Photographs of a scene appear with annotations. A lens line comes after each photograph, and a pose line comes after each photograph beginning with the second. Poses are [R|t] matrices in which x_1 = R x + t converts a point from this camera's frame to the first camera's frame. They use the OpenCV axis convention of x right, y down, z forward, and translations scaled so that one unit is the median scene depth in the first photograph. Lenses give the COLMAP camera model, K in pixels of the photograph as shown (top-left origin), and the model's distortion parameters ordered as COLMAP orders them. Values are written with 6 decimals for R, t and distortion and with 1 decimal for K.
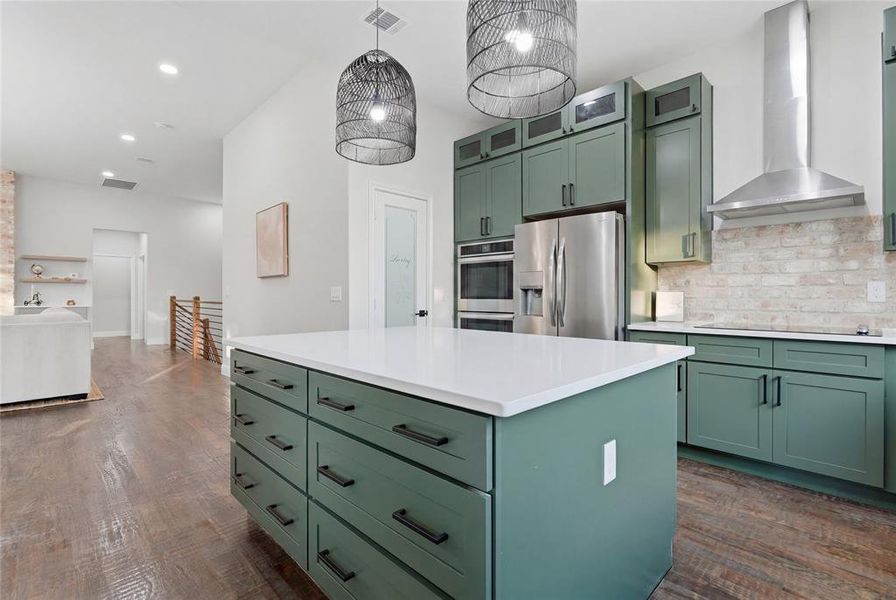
lens RADIAL K [[415.3, 0, 445.5], [0, 415.3, 298.9], [0, 0, 1]] dist [0.000278, 0.000129]
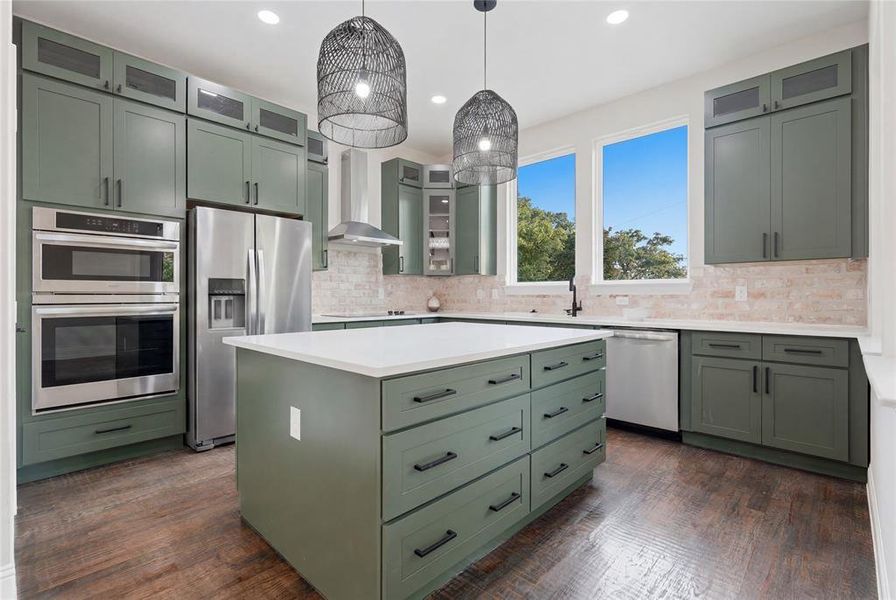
lens RADIAL K [[415.3, 0, 445.5], [0, 415.3, 298.9], [0, 0, 1]] dist [0.000278, 0.000129]
pose [[-0.033326, 0.000926, 0.999444, -0.651719], [0.021633, 0.999766, -0.000205, 0.010881], [-0.999210, 0.021614, -0.033338, 0.537994]]
